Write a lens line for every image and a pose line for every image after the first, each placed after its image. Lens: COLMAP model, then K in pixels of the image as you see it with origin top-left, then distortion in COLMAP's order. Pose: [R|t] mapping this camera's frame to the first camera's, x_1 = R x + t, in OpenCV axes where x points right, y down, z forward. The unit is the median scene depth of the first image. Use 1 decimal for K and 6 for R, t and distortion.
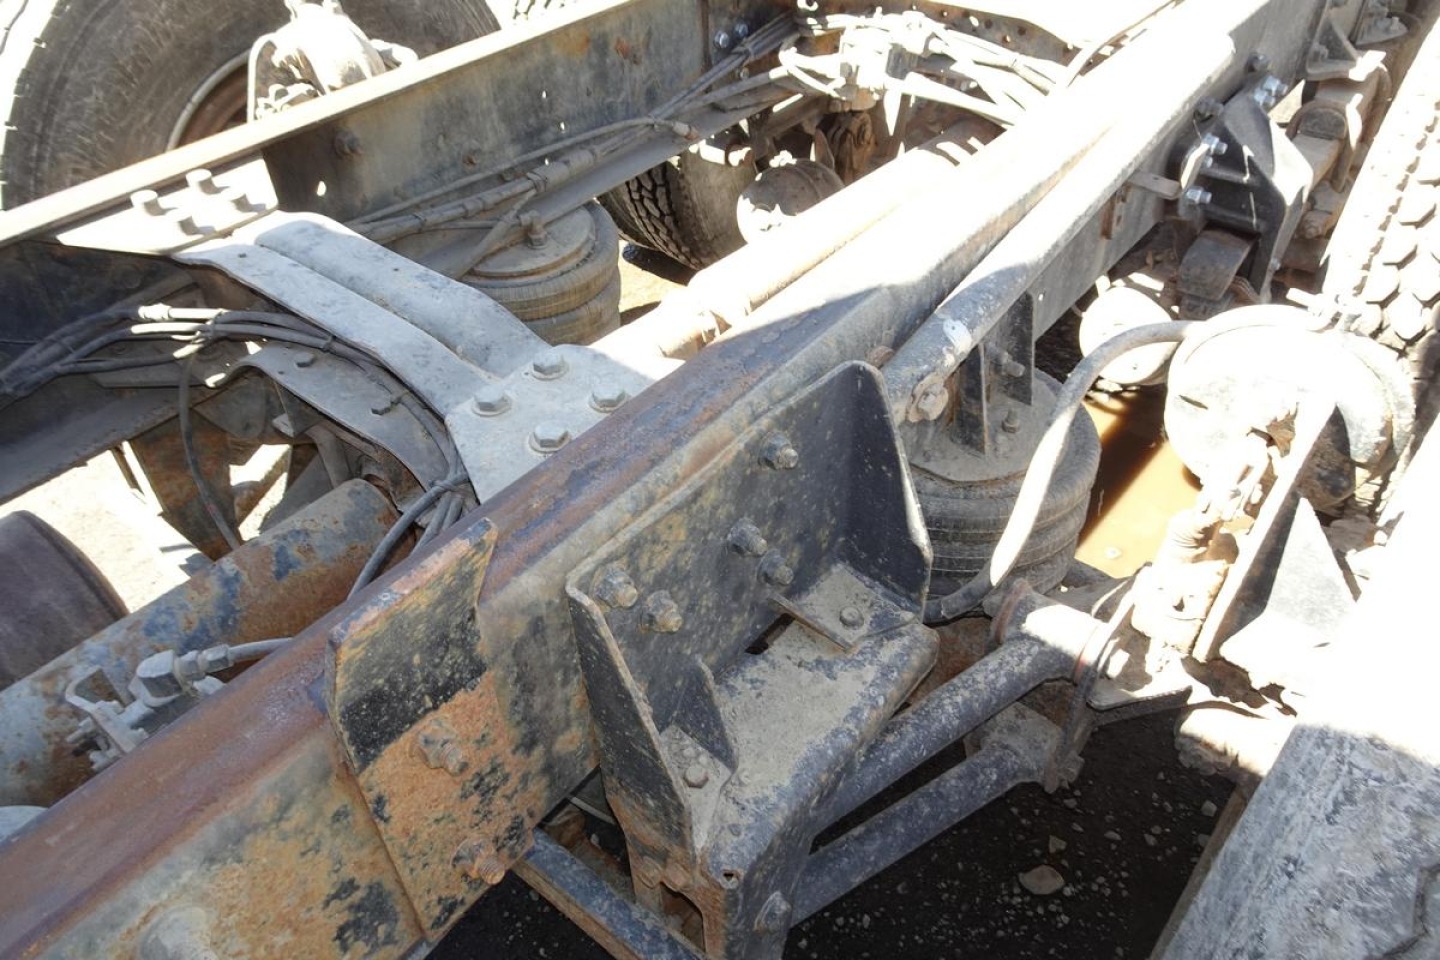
lens RADIAL K [[1039.8, 0, 722.9], [0, 1039.8, 473.8], [0, 0, 1]] dist [0.033953, -0.031838]
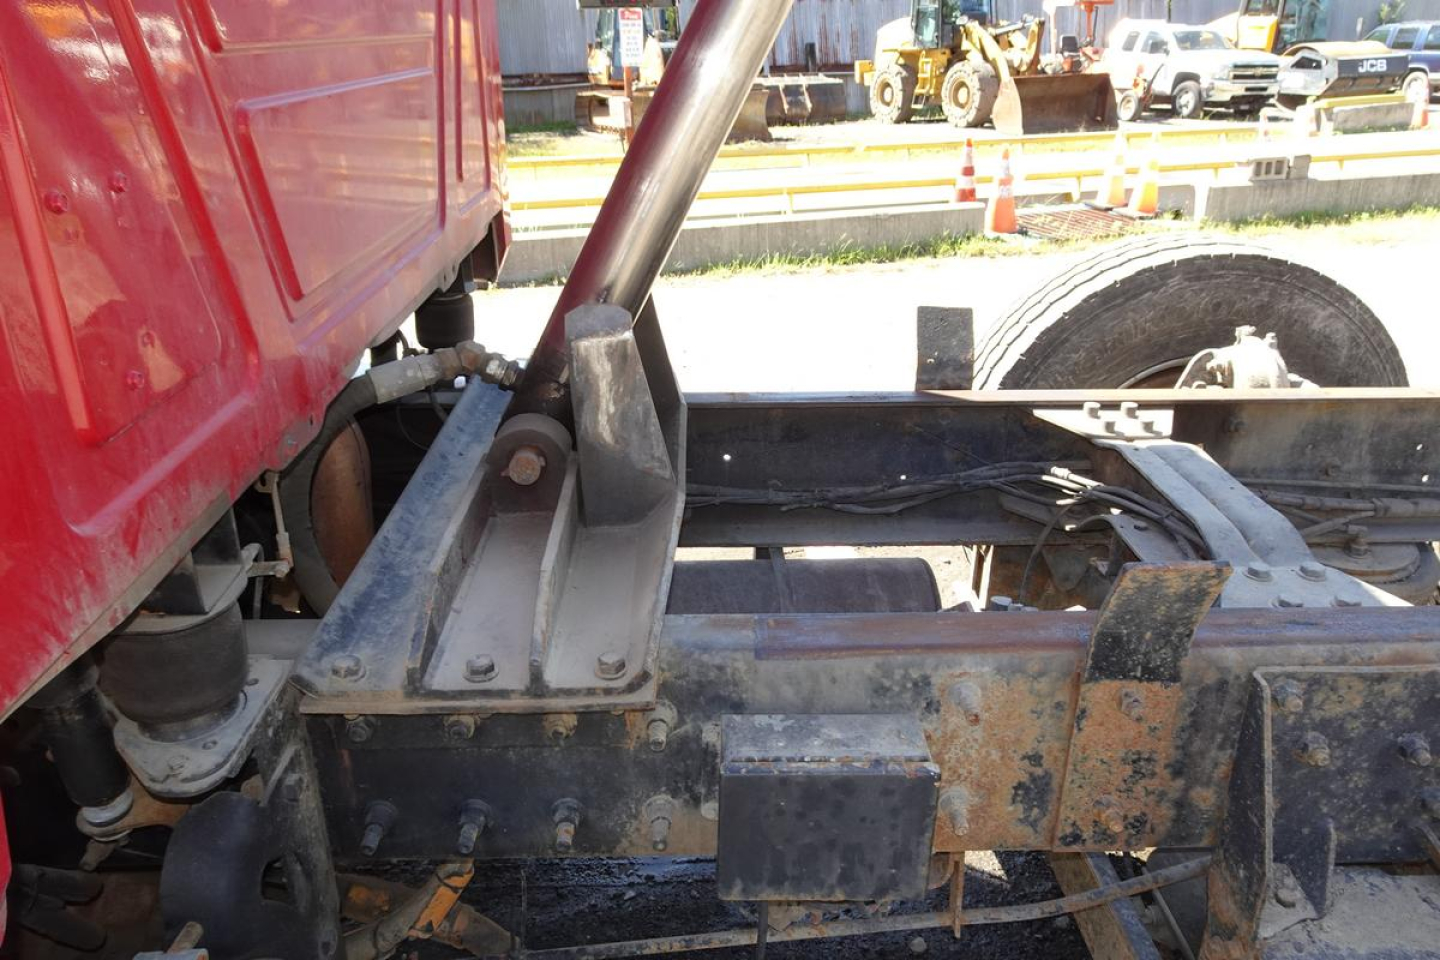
lens RADIAL K [[1044.8, 0, 720.5], [0, 1044.8, 475.7], [0, 0, 1]] dist [0.012156, -0.003245]
pose [[0.660898, 0.320088, -0.678791, 0.168501], [-0.510199, 0.854949, -0.093593, 0.246373], [0.550374, 0.408173, 0.728343, -0.384802]]
